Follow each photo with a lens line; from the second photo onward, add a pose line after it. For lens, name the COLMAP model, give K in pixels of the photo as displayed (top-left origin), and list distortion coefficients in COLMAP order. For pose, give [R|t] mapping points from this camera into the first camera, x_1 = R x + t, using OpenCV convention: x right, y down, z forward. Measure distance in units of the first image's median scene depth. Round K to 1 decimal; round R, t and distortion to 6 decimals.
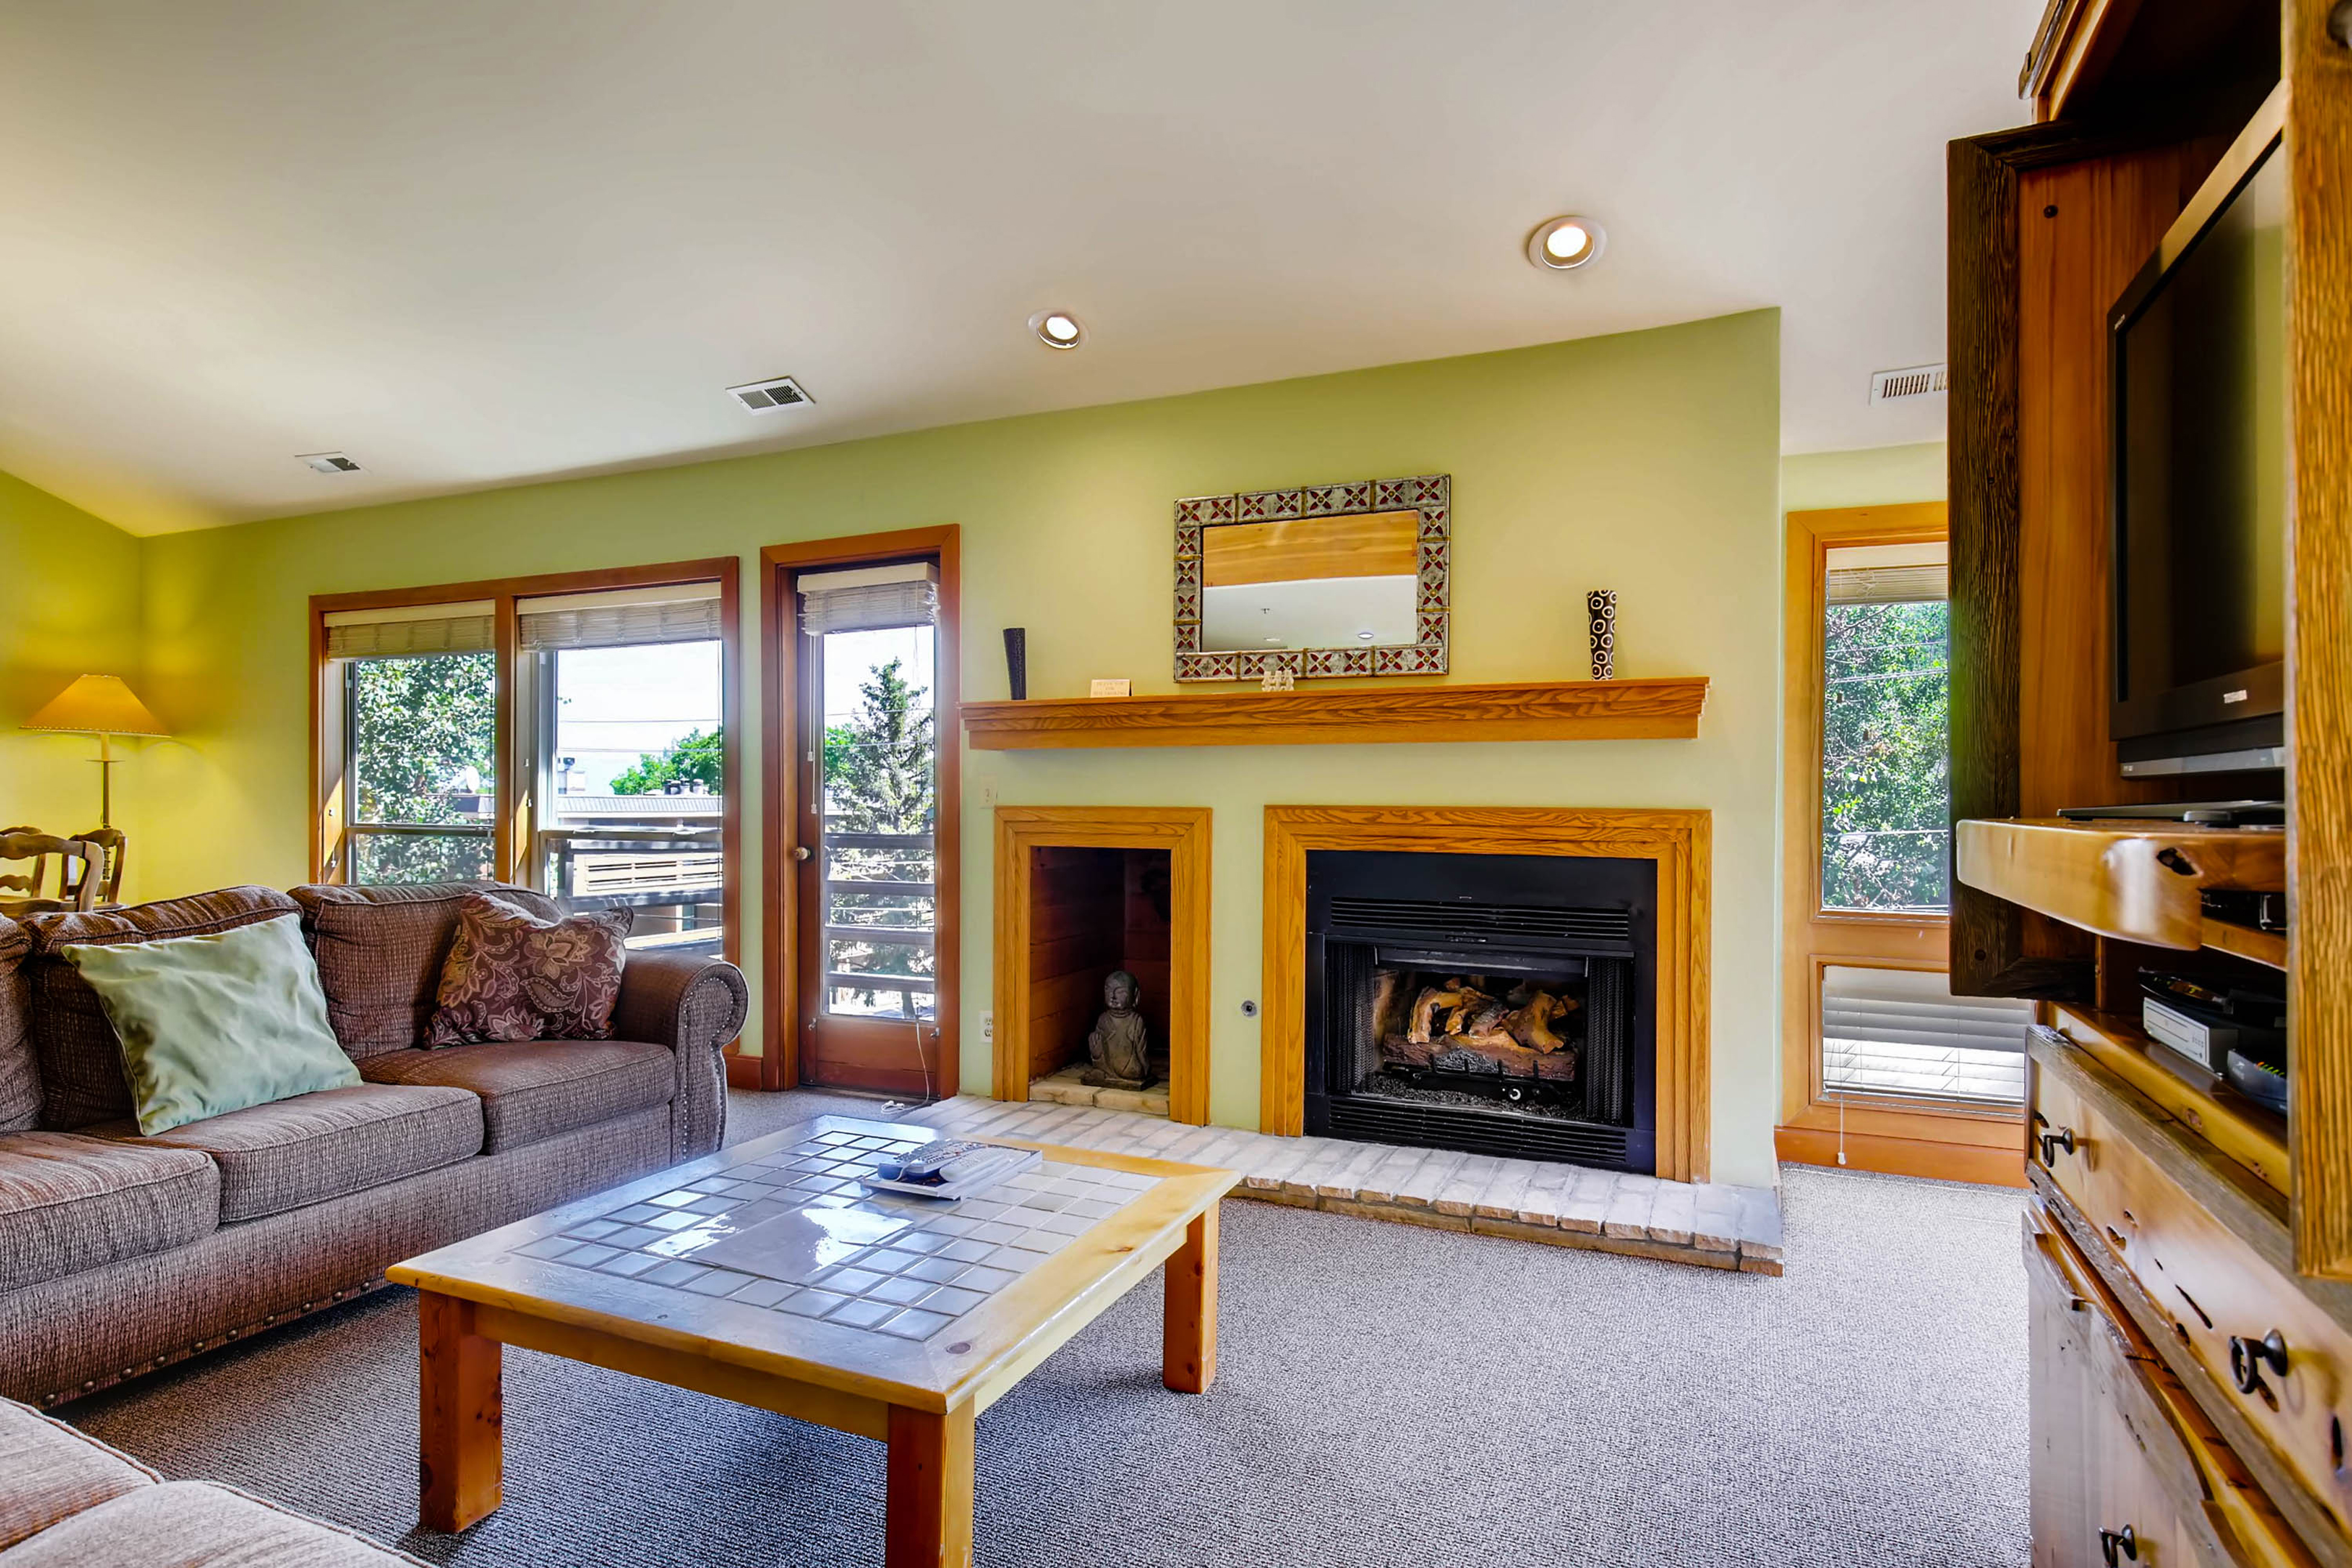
lens RADIAL K [[1247.5, 0, 1173.4], [0, 1247.5, 790.1], [0, 0, 1]] dist [0.021268, -0.001324]
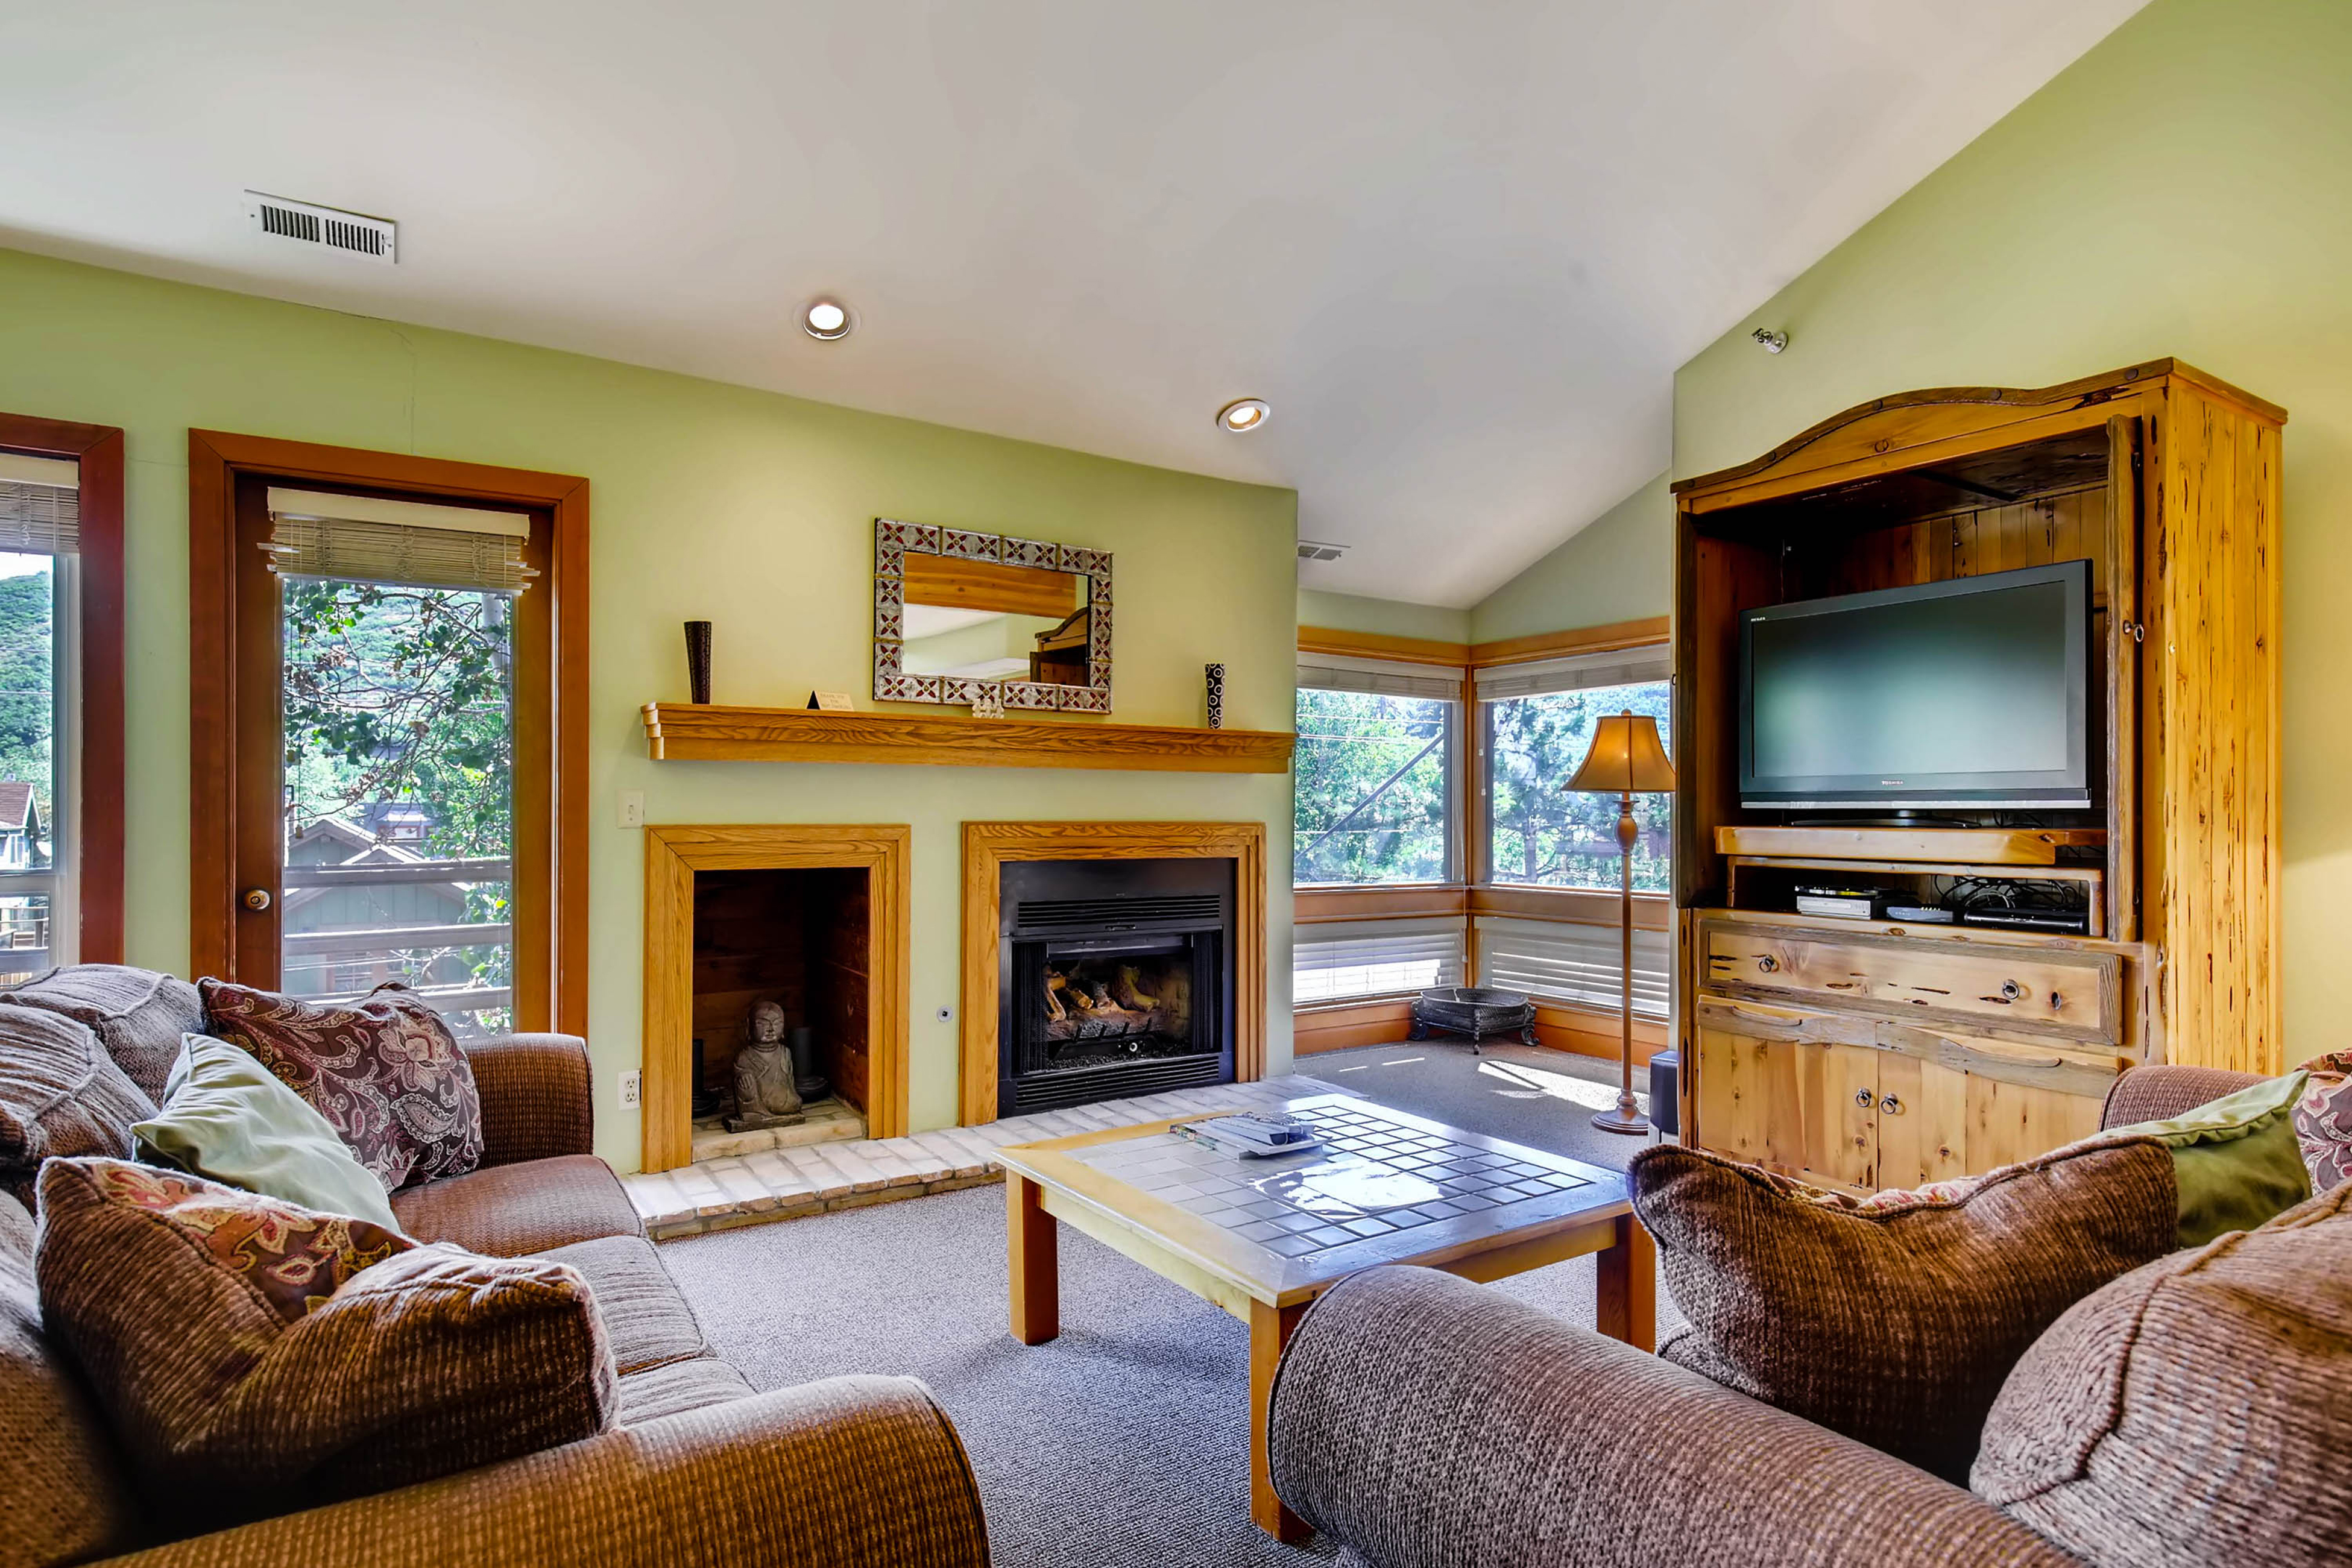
lens RADIAL K [[1247.5, 0, 1172.7], [0, 1247.5, 795.7], [0, 0, 1]] dist [0.021268, -0.001324]
pose [[0.533219, 0.009860, 0.845920, -0.750847], [-0.004473, 0.999951, -0.008836, -0.001735], [-0.845966, 0.000928, 0.533237, 0.276739]]
